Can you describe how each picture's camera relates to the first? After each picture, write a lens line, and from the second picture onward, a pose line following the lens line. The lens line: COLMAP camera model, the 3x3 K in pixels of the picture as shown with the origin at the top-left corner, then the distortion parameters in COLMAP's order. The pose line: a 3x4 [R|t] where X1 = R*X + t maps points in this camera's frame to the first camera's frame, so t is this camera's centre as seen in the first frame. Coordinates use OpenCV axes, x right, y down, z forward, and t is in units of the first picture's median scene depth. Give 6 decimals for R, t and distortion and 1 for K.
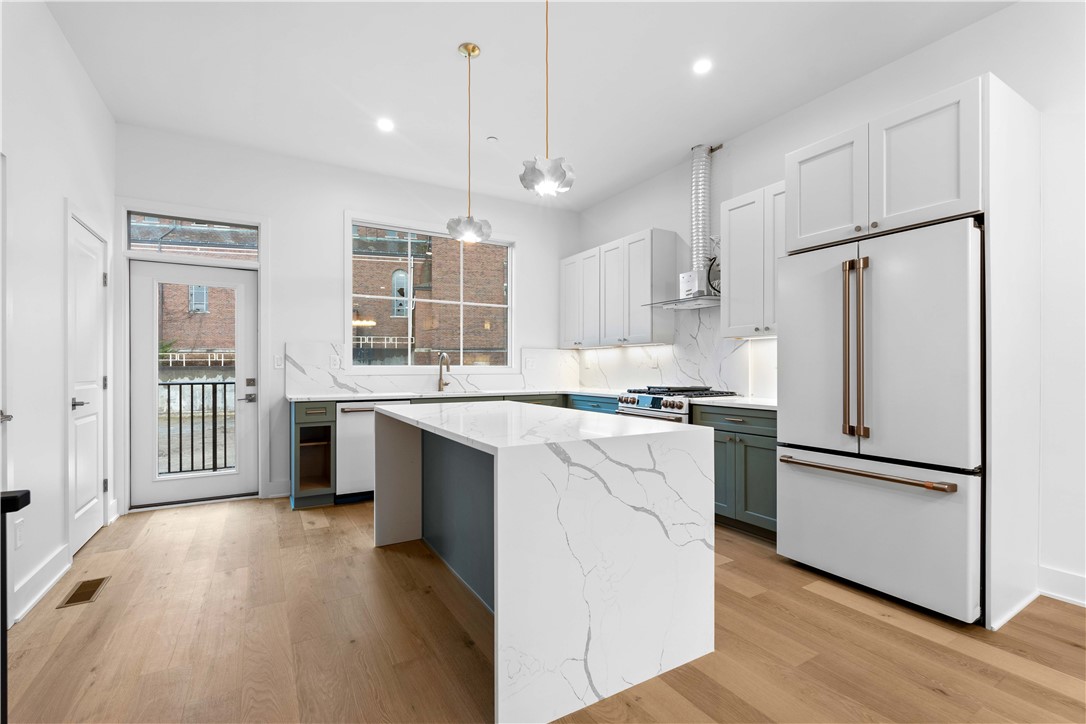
lens RADIAL K [[466.7, 0, 543.0], [0, 466.7, 362.0], [0, 0, 1]] dist [0.001664, 0.000178]
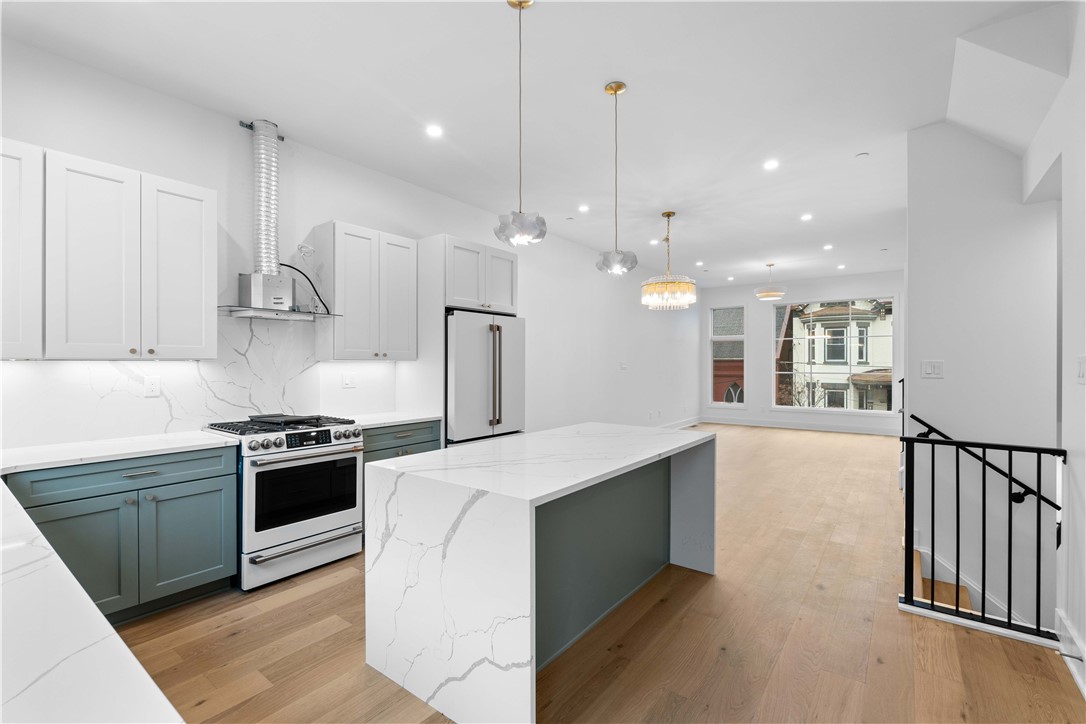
lens RADIAL K [[481.0, 0, 543.0], [0, 481.0, 362.0], [0, 0, 1]] dist [0.002176, 0.000249]
pose [[-0.380473, 0.012446, 0.924708, -0.768970], [-0.004731, 0.999870, -0.015404, -0.037026], [-0.924780, -0.010236, -0.380365, 1.079484]]
